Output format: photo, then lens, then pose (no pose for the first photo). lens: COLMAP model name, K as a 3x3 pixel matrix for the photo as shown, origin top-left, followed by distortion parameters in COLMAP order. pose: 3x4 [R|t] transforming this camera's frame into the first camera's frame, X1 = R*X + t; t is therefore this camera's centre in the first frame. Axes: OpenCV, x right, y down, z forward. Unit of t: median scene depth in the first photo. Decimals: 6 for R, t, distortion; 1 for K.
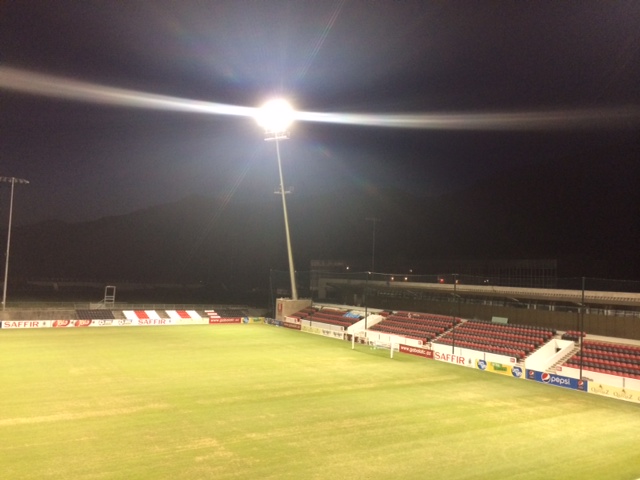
lens RADIAL K [[548.4, 0, 320.9], [0, 548.4, 242.4], [0, 0, 1]] dist [0.093512, -0.110765]
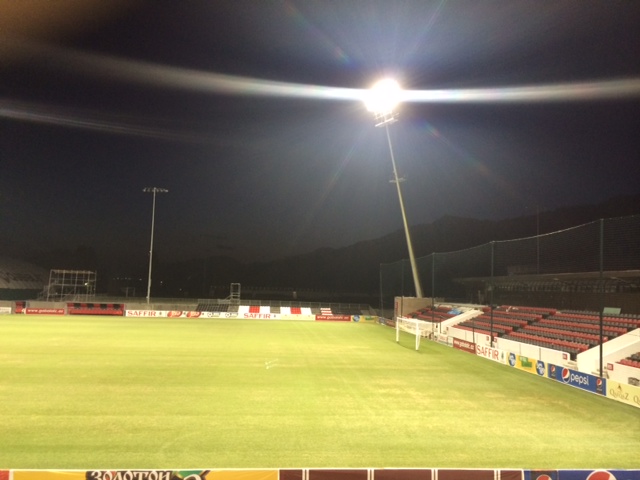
lens RADIAL K [[548.4, 0, 320.9], [0, 548.4, 242.4], [0, 0, 1]] dist [0.093512, -0.110765]
pose [[0.891278, -0.048436, -0.450862, 0.275019], [0.029947, 0.998395, -0.048059, 0.064342], [0.452467, 0.029332, 0.891299, 0.157457]]
